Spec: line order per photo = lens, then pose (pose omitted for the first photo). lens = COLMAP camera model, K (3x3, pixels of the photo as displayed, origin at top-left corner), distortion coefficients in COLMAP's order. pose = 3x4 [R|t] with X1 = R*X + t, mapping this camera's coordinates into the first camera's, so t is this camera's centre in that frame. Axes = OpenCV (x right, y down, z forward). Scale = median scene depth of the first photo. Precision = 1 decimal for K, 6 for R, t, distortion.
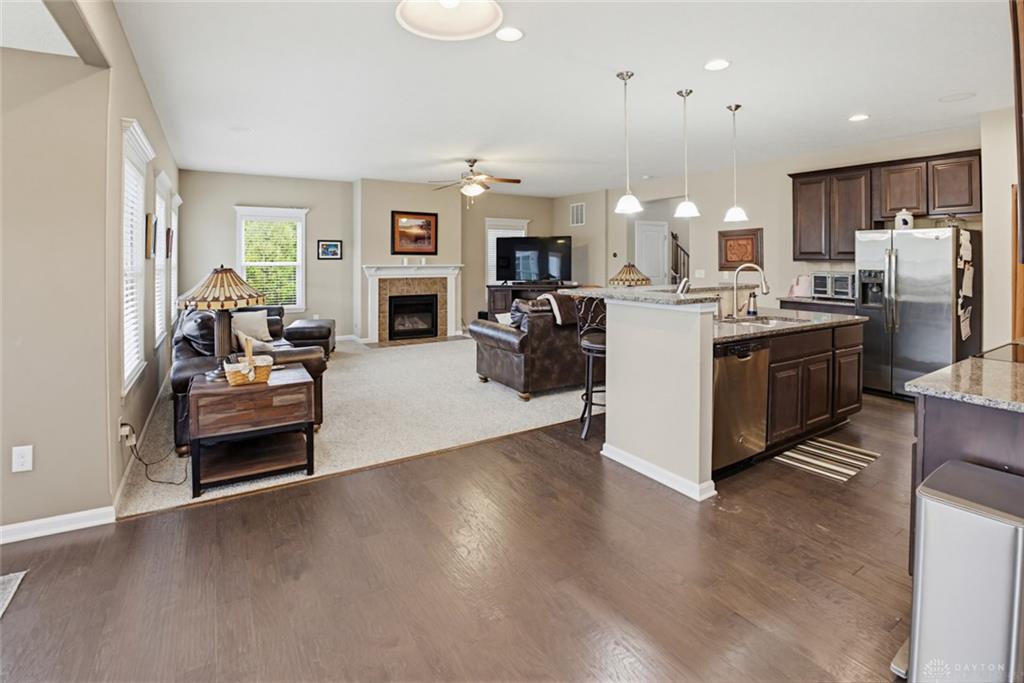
lens RADIAL K [[493.3, 0, 510.8], [0, 493.3, 254.9], [0, 0, 1]] dist [-0.043793, 0.000511]
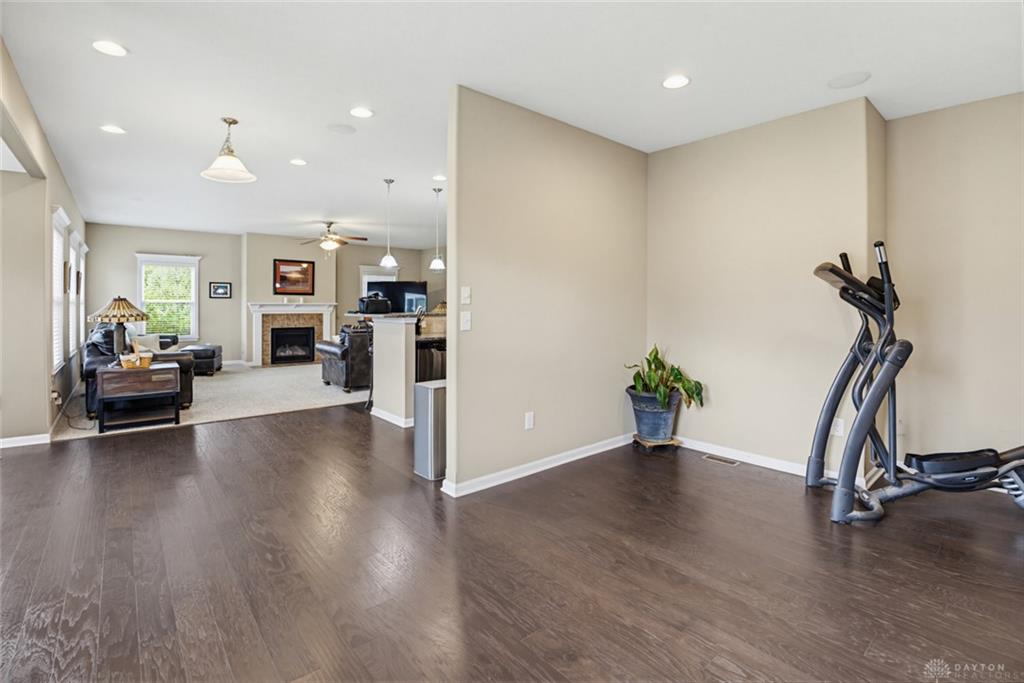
lens RADIAL K [[476.1, 0, 508.0], [0, 476.1, 308.0], [0, 0, 1]] dist [-0.042392, 0.001724]
pose [[0.989133, 0.004315, 0.146959, 0.250659], [-0.006676, 0.999856, 0.015577, 0.016019], [-0.146871, -0.016389, 0.989020, -0.387375]]
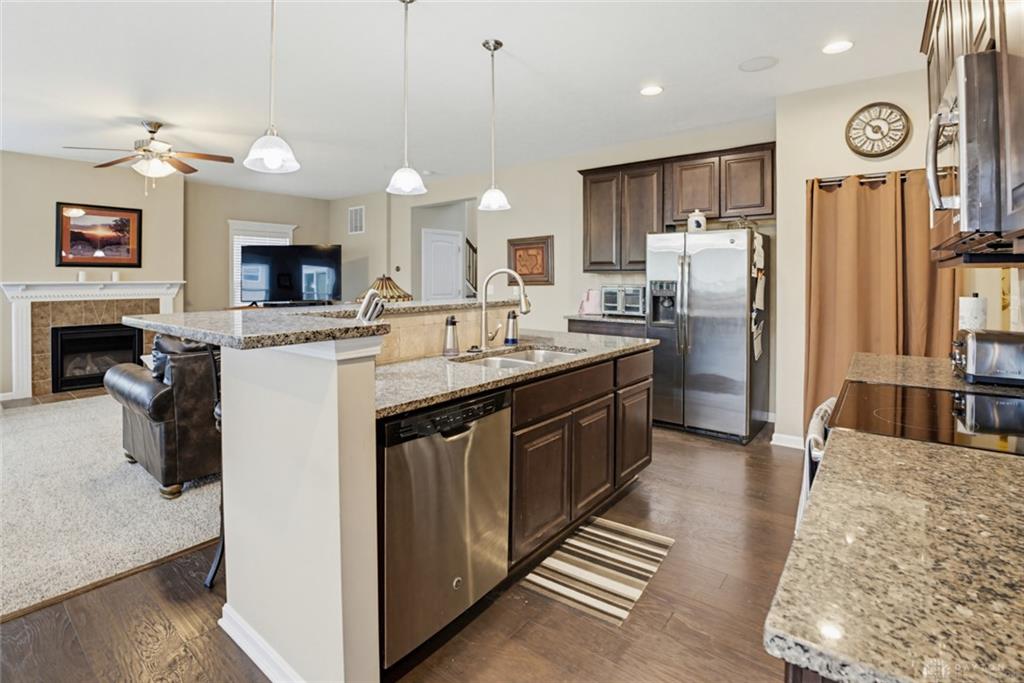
lens RADIAL K [[492.5, 0, 511.7], [0, 492.5, 282.5], [0, 0, 1]] dist [-0.036016, 0.000727]
pose [[0.941878, -0.006655, 0.335889, 0.193540], [0.001625, 0.999882, 0.015254, 0.019092], [-0.335951, -0.013822, 0.941778, 0.256222]]
